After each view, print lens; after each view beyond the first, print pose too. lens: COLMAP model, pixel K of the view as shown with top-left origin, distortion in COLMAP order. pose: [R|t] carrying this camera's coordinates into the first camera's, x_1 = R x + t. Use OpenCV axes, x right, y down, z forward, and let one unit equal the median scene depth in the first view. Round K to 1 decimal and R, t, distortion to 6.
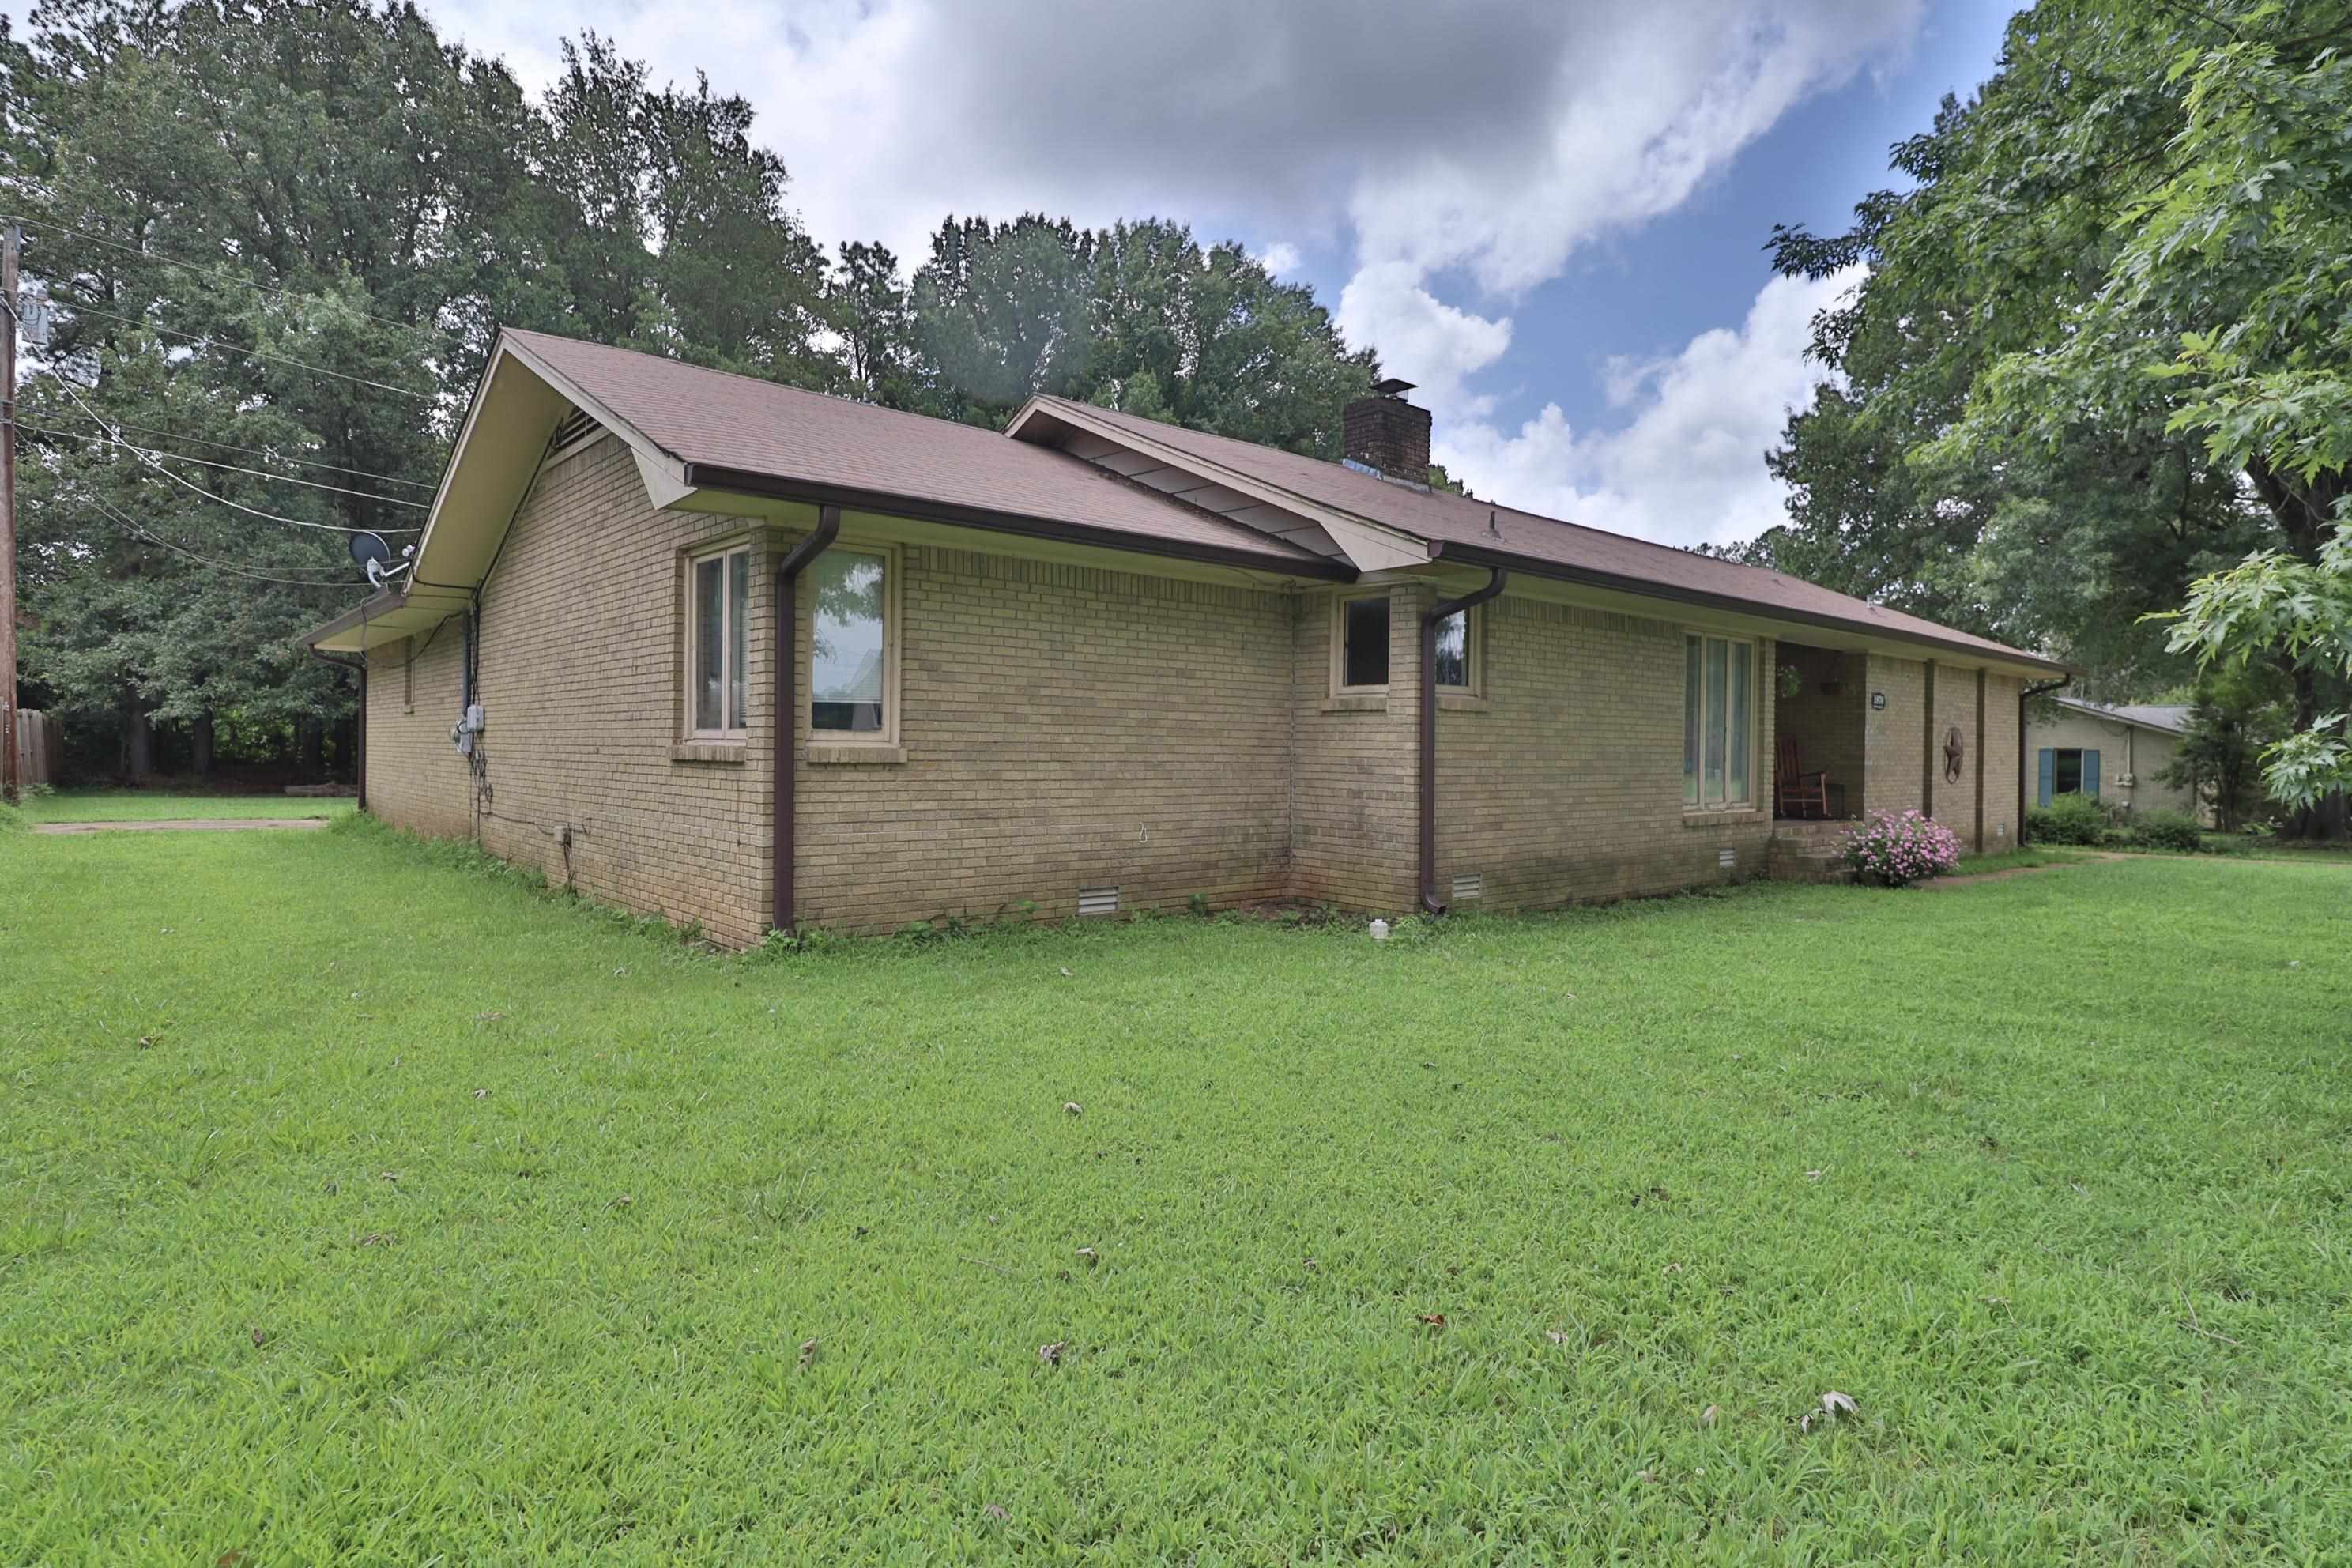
lens RADIAL K [[1232.7, 0, 1198.0], [0, 1232.7, 748.1], [0, 0, 1]] dist [0.001660, -0.012958]
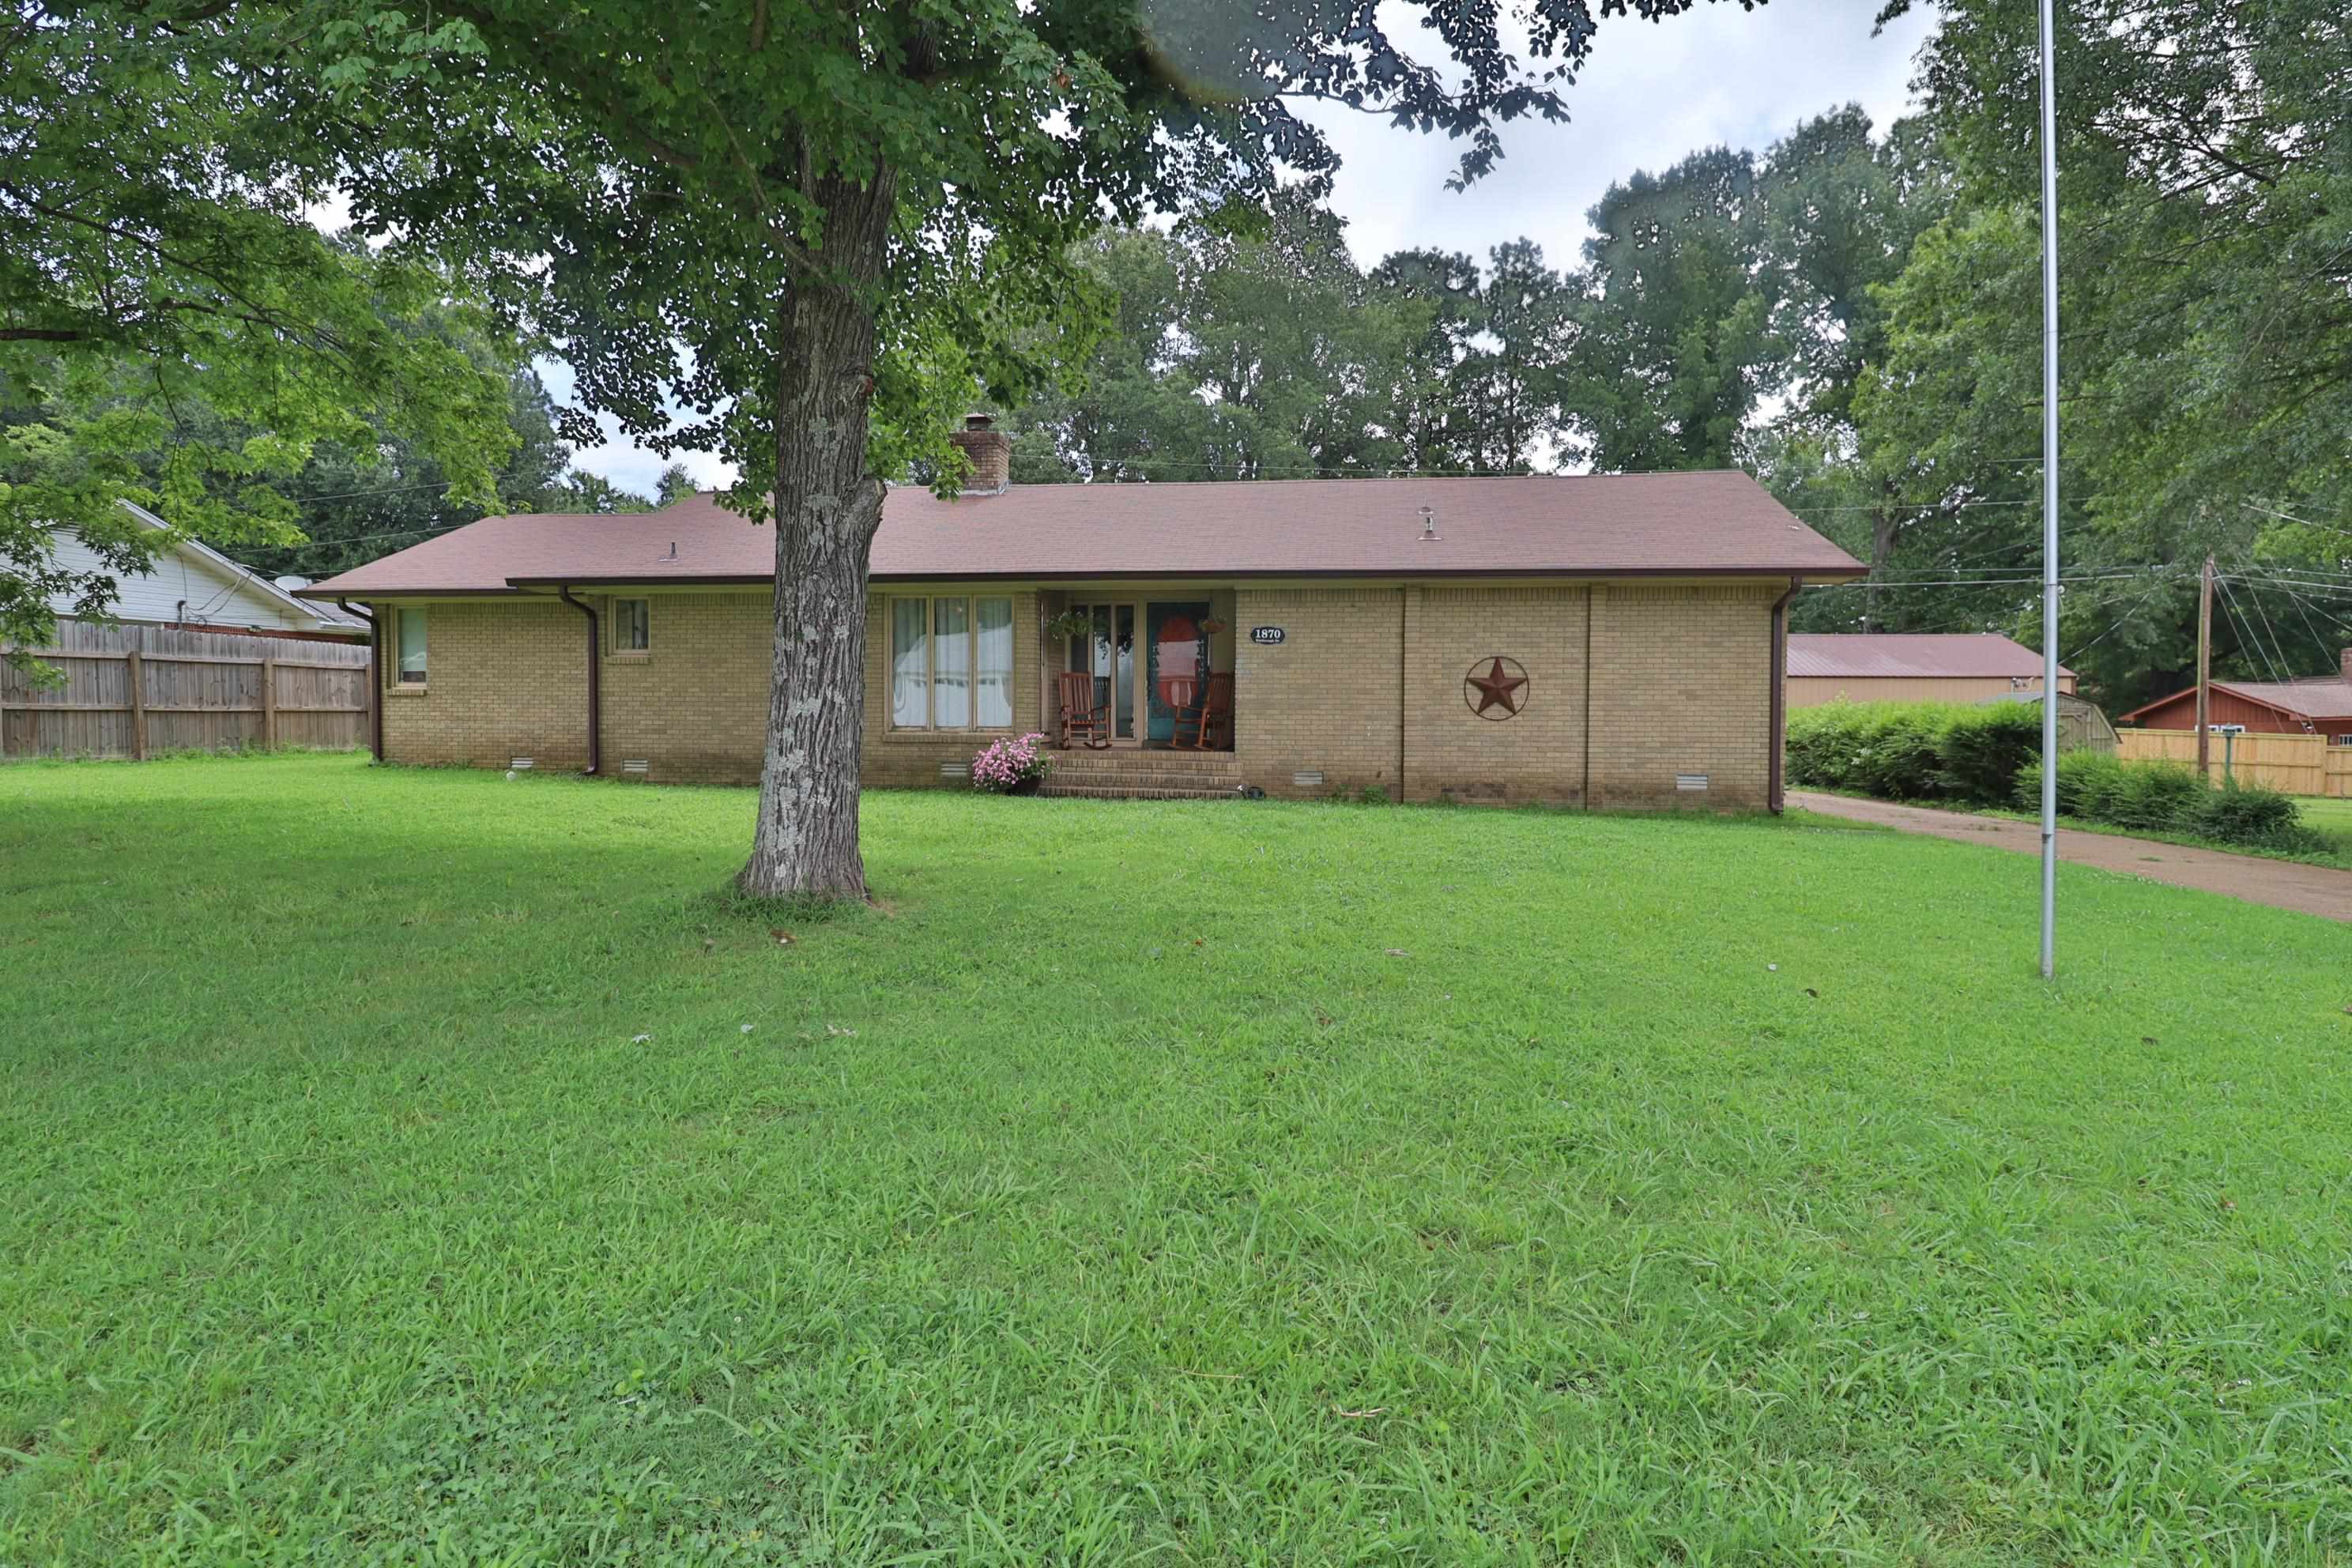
lens RADIAL K [[1232.7, 0, 1198.0], [0, 1232.7, 748.1], [0, 0, 1]] dist [0.001660, -0.012958]
pose [[0.641162, 0.015435, -0.767250, 1.322881], [0.000666, 0.999786, 0.020670, 0.034269], [0.767405, -0.013764, 0.641015, 0.319354]]
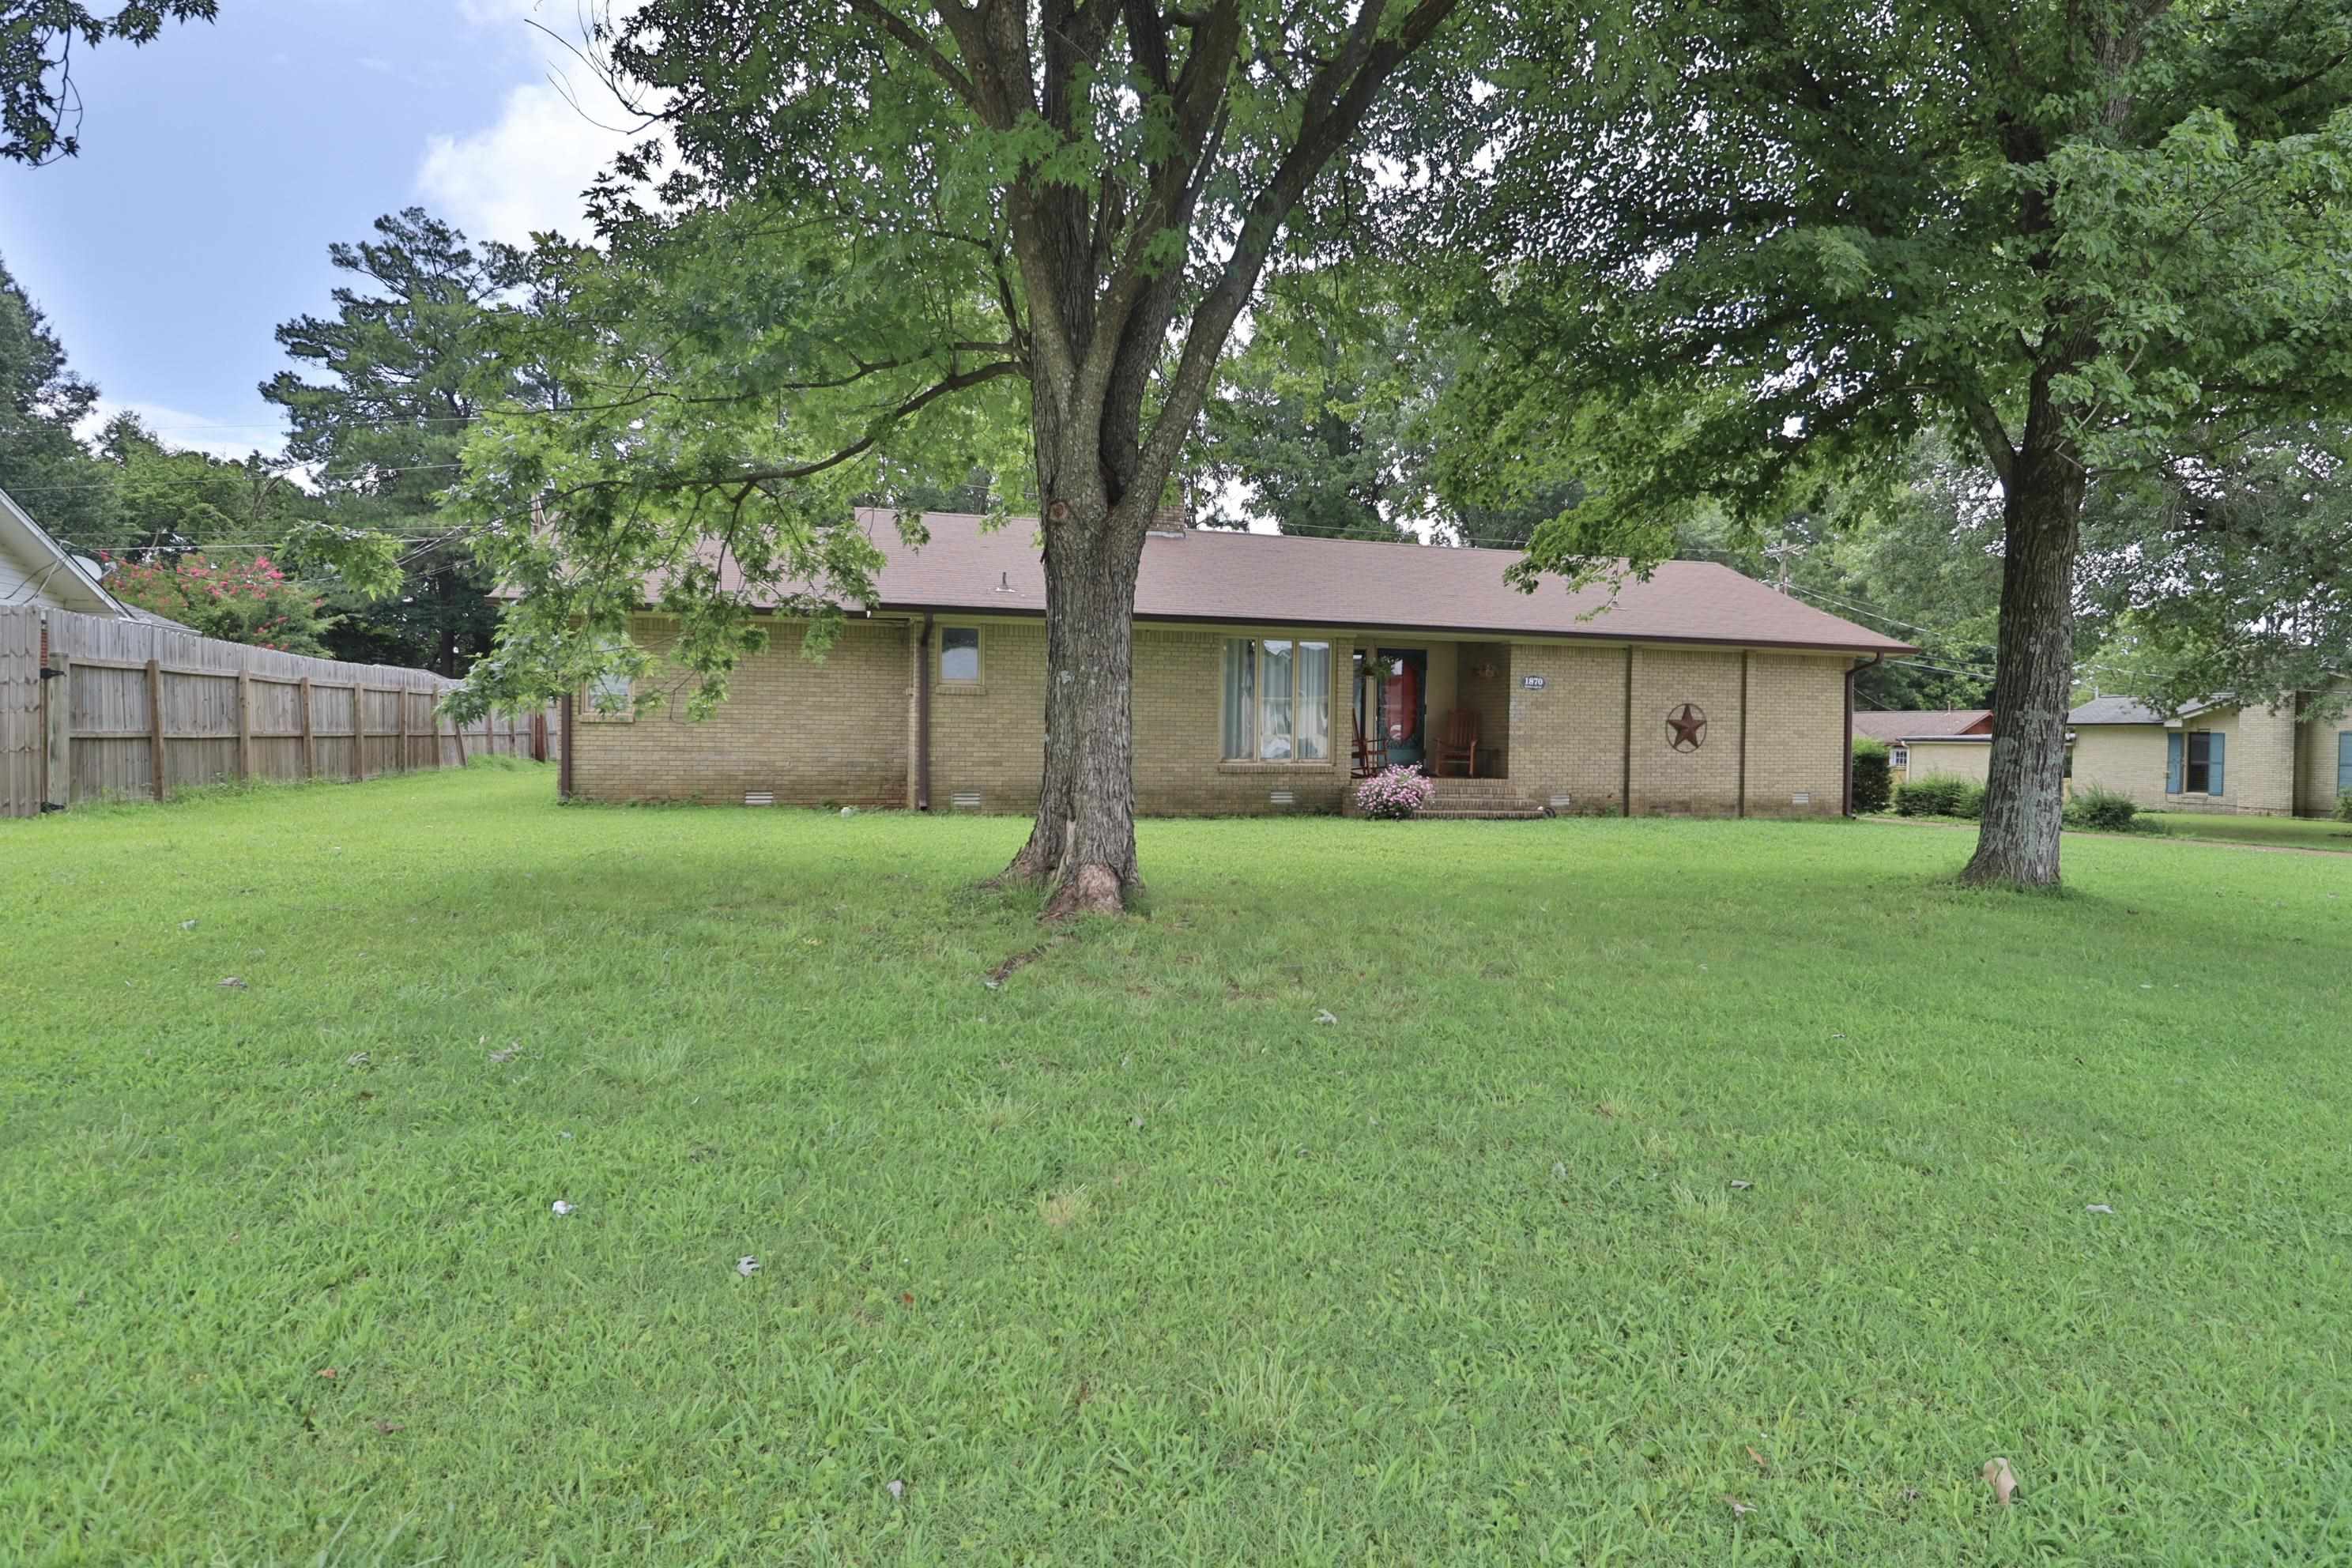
lens RADIAL K [[1232.7, 0, 1198.0], [0, 1232.7, 748.1], [0, 0, 1]] dist [0.001660, -0.012958]
pose [[0.905721, 0.004675, -0.423849, 0.785971], [-0.002383, 0.999980, 0.005938, 0.021166], [0.423868, -0.004368, 0.905714, -0.254315]]
